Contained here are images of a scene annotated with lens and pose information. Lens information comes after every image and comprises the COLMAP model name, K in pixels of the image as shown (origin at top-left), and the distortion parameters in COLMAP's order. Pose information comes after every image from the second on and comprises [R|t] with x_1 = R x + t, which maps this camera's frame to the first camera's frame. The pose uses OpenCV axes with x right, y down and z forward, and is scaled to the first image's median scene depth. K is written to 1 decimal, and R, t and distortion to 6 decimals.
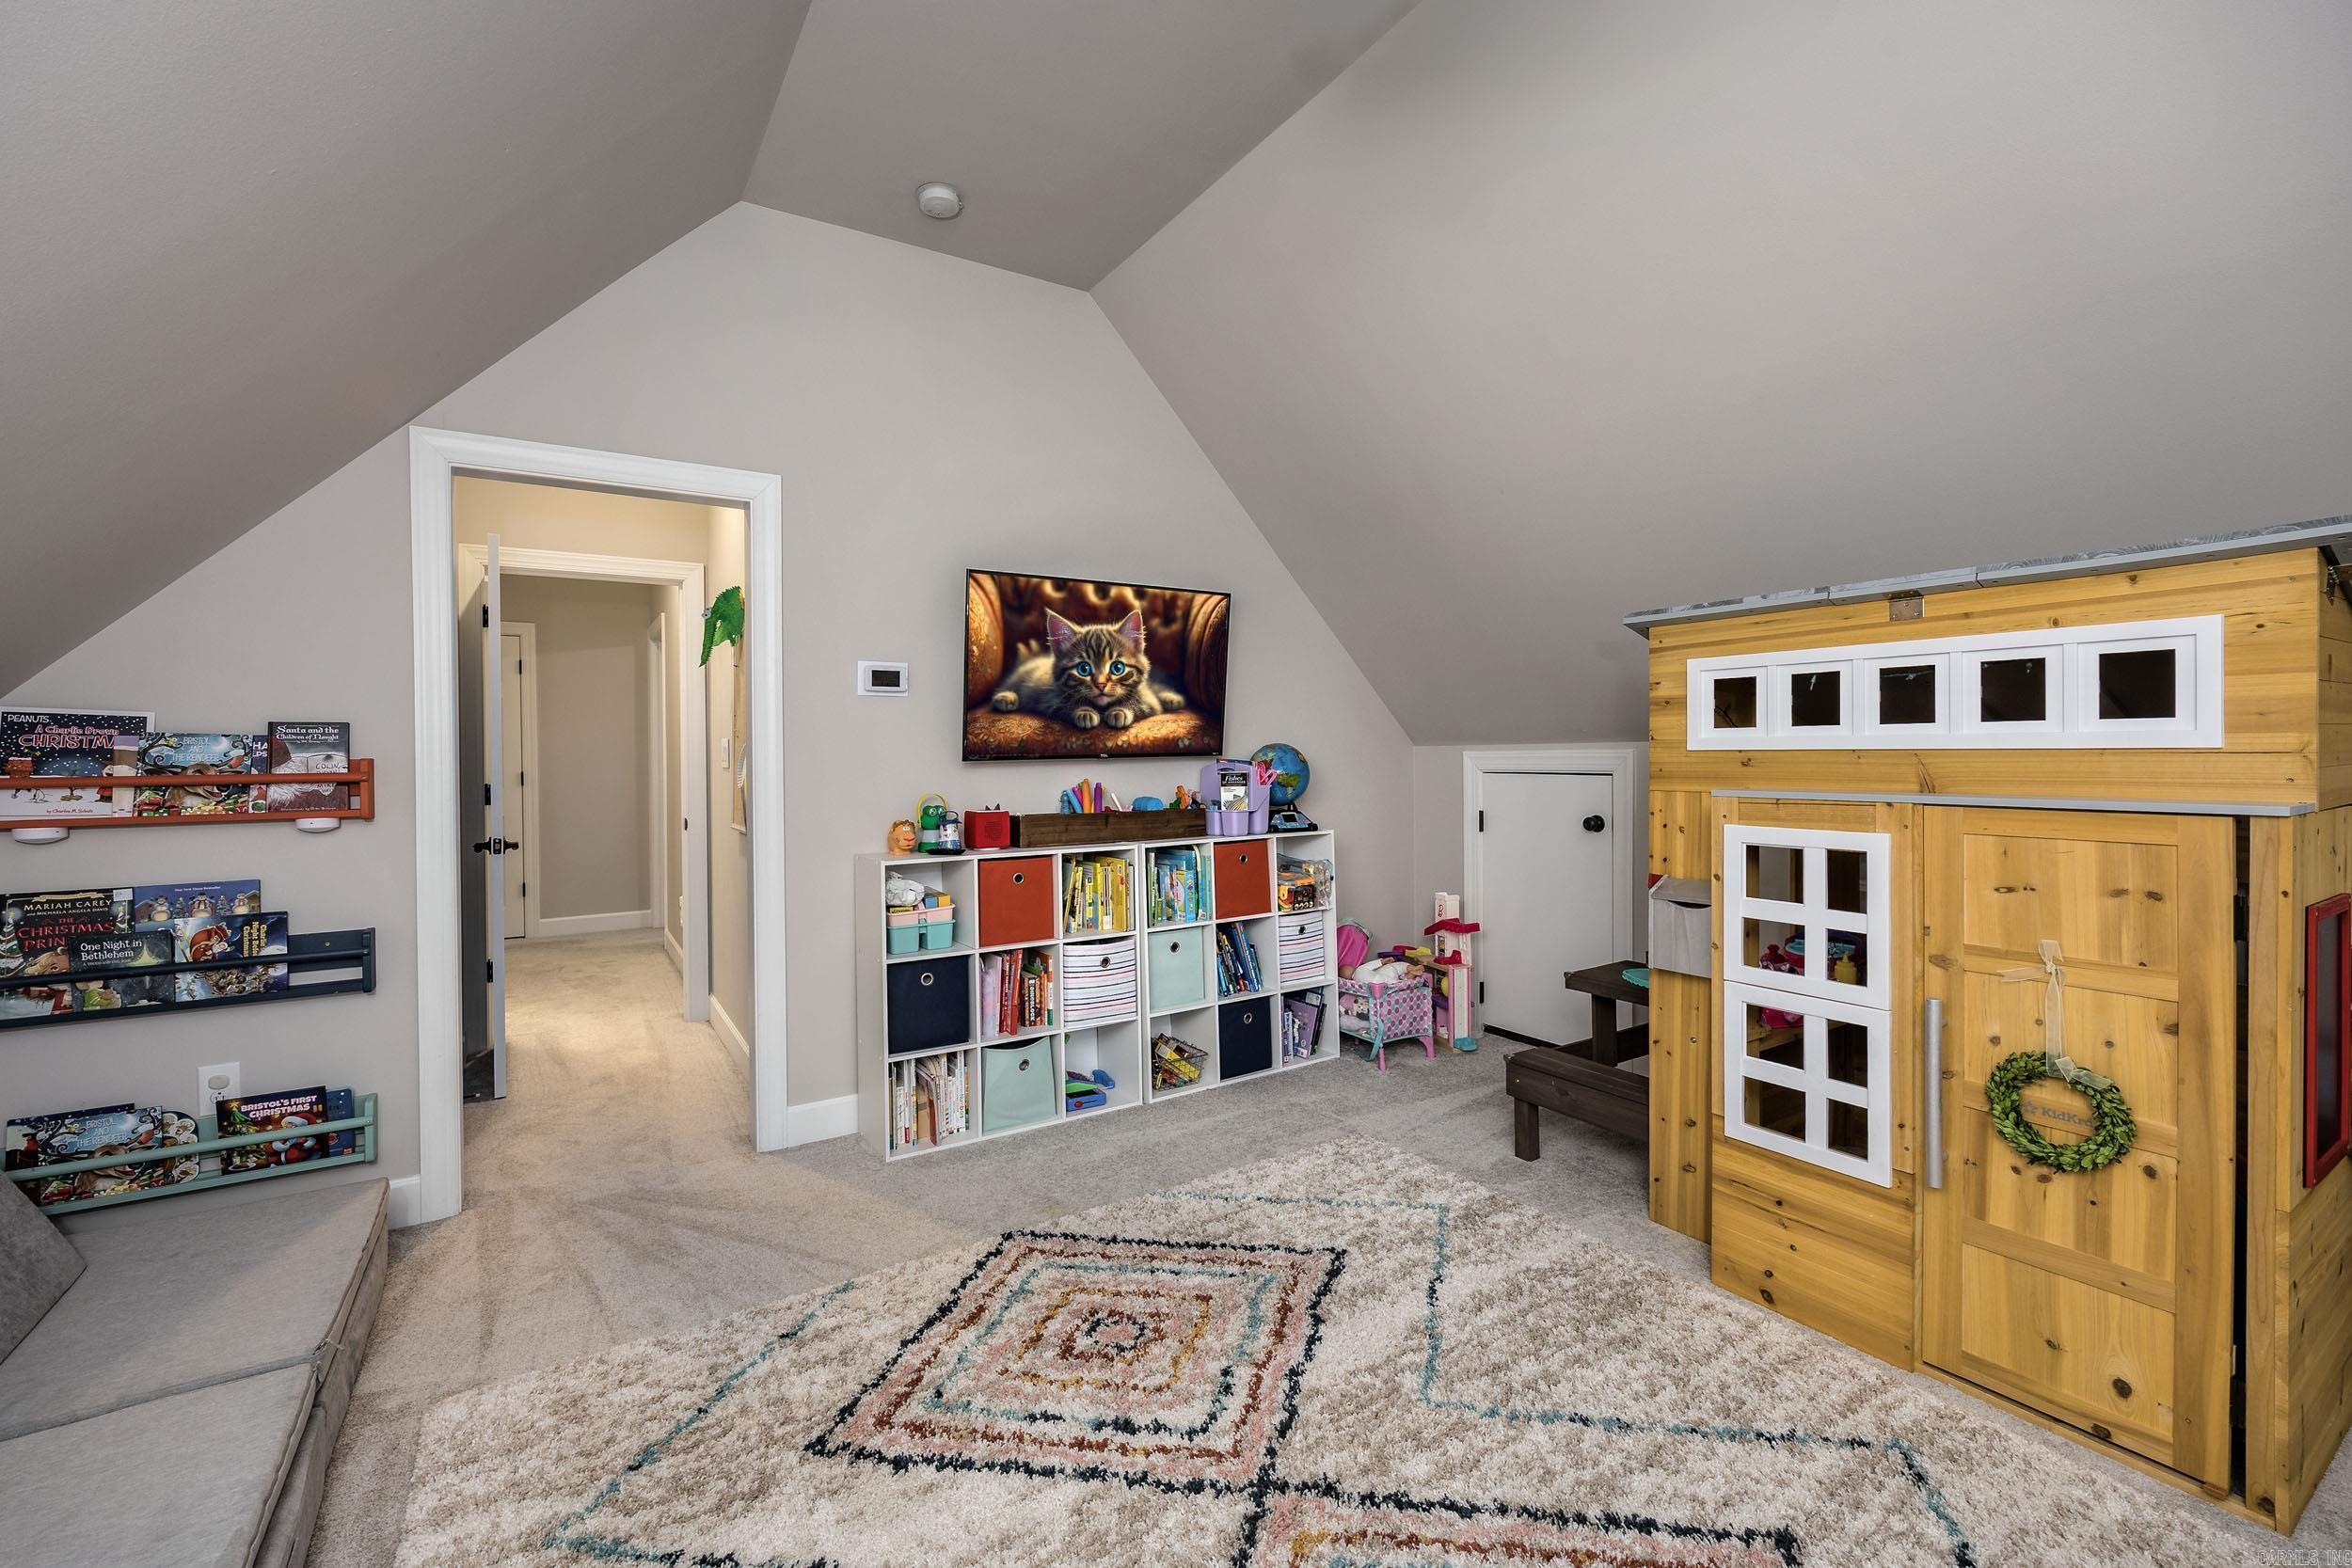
lens RADIAL K [[932.9, 0, 1123.5], [0, 932.9, 750.9], [0, 0, 1]] dist [-0.000103, 0.000061]
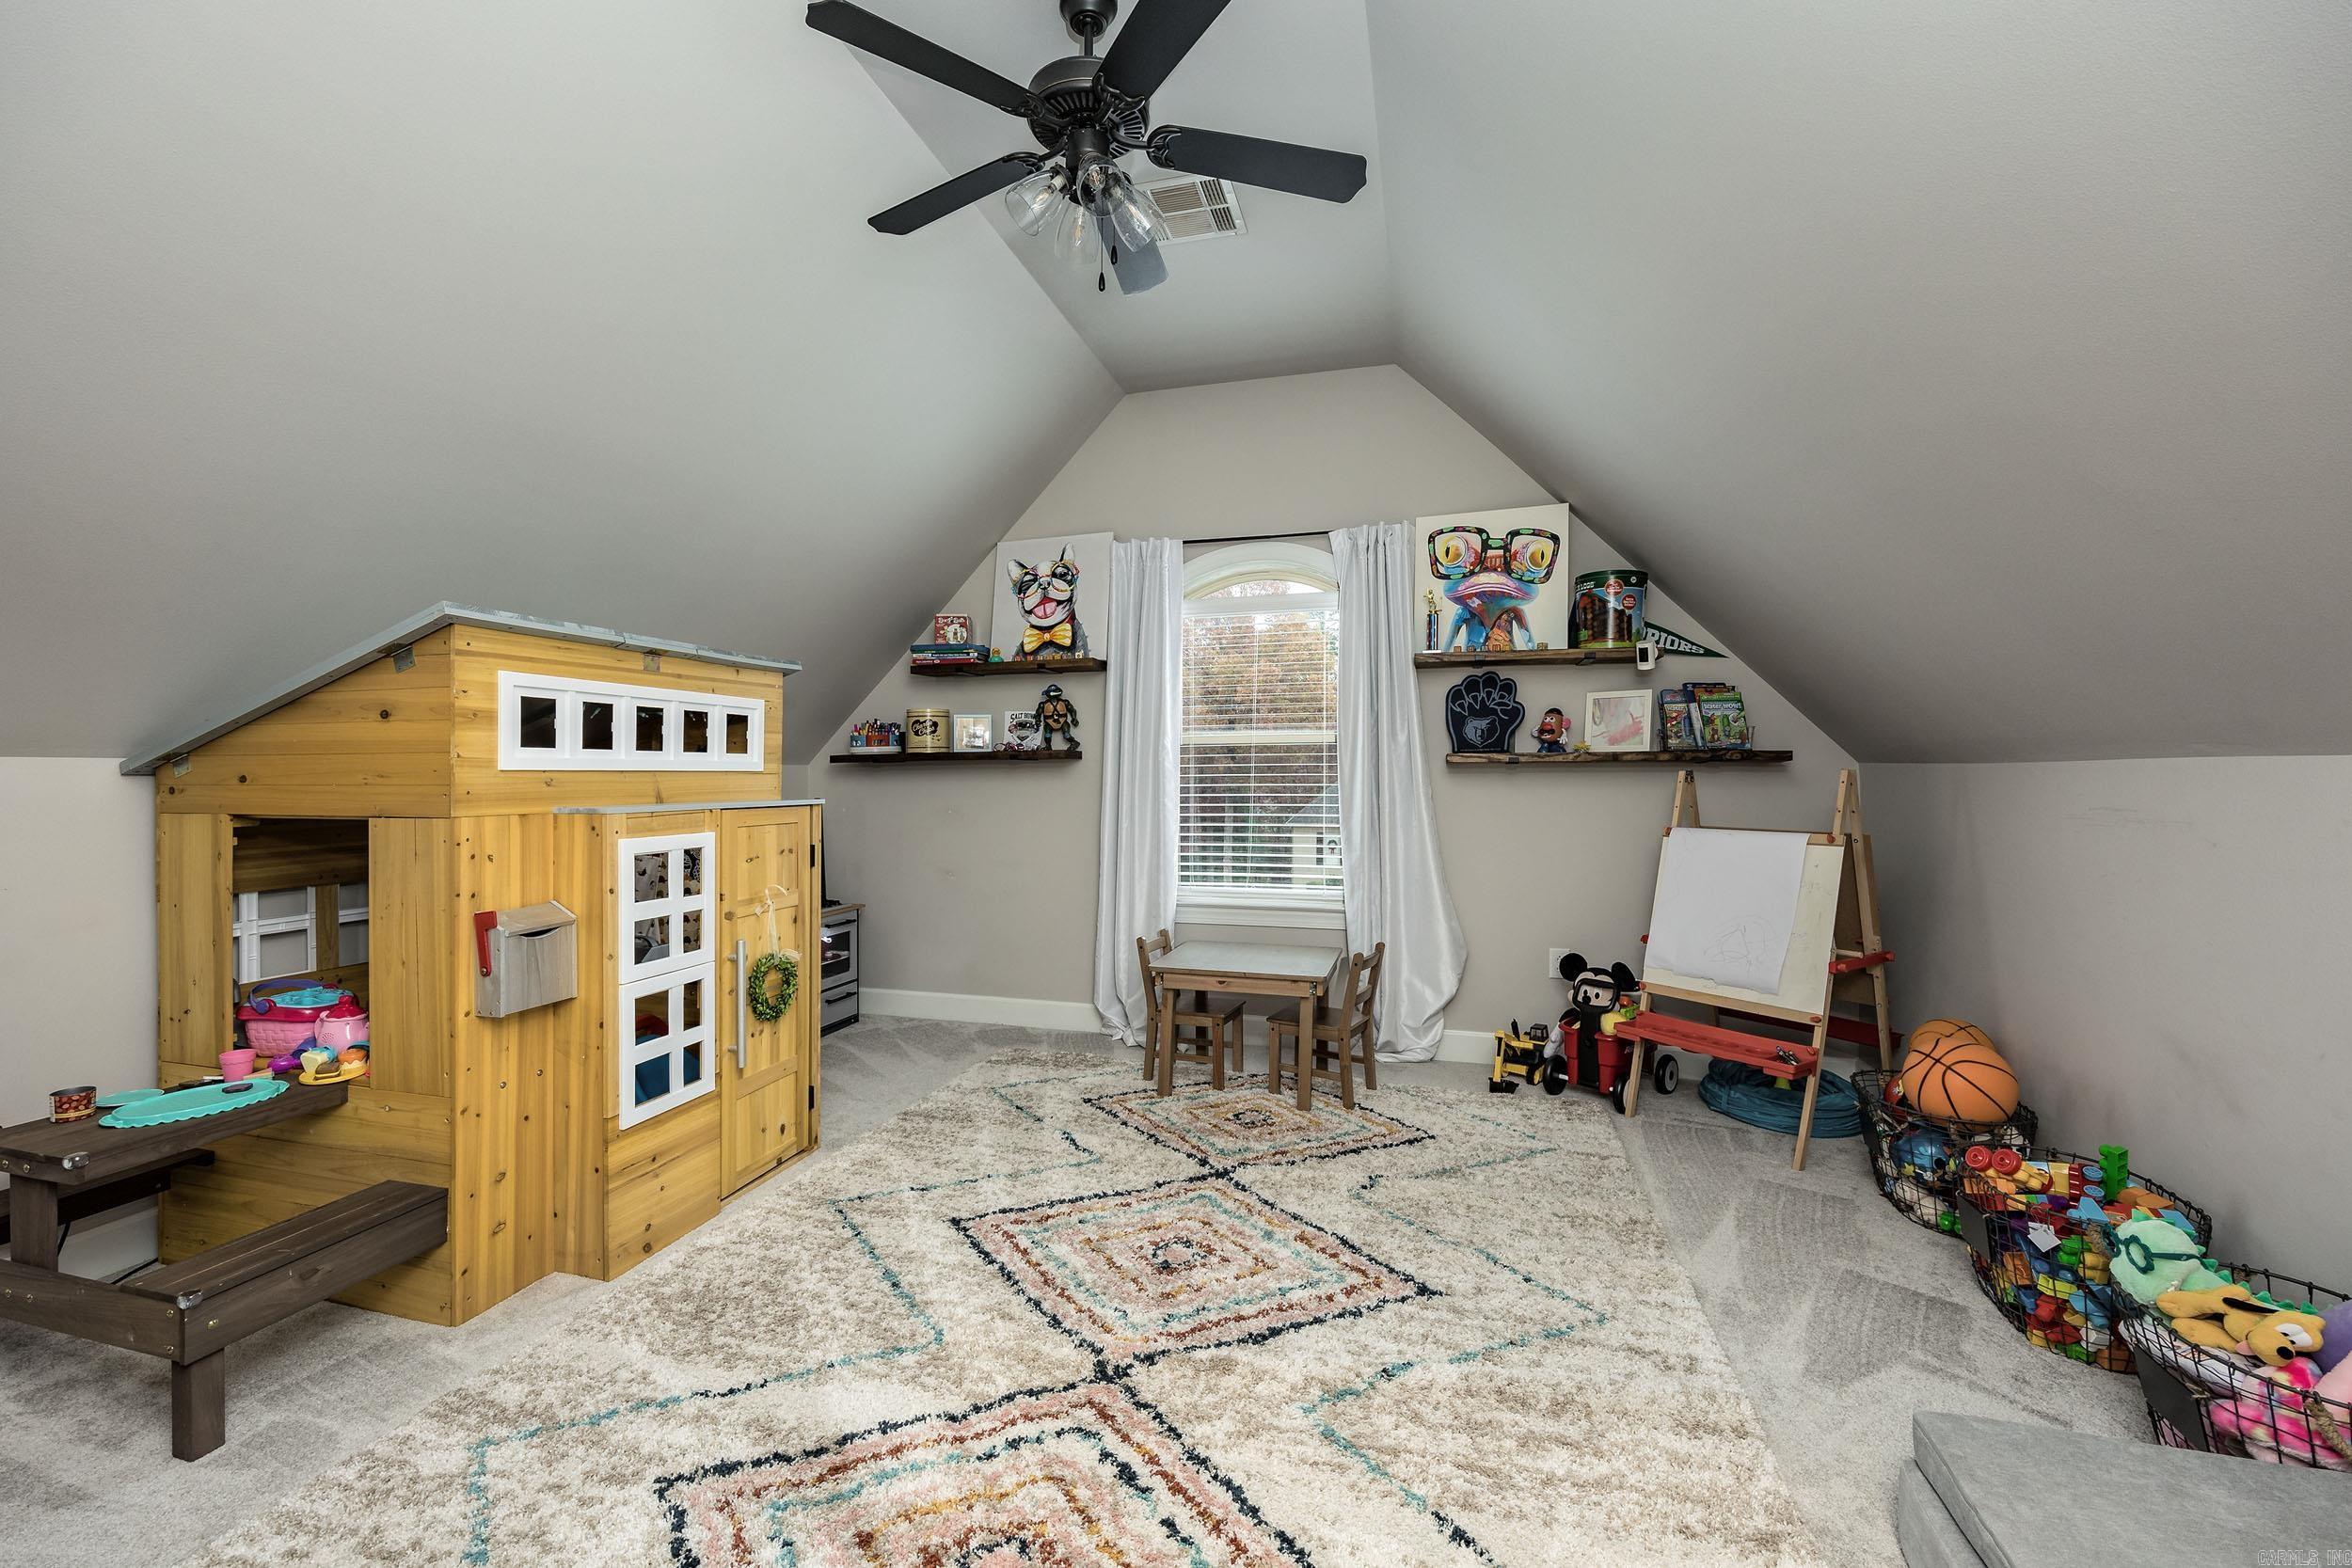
lens RADIAL K [[932.9, 0, 1177.0], [0, 932.9, 784.5], [0, 0, 1]] dist [-0.000103, 0.000061]
pose [[-0.676092, -0.001909, 0.736815, -0.631390], [0.003872, 0.999974, 0.006144, 0.012727], [-0.736807, 0.007007, -0.676067, 1.379355]]
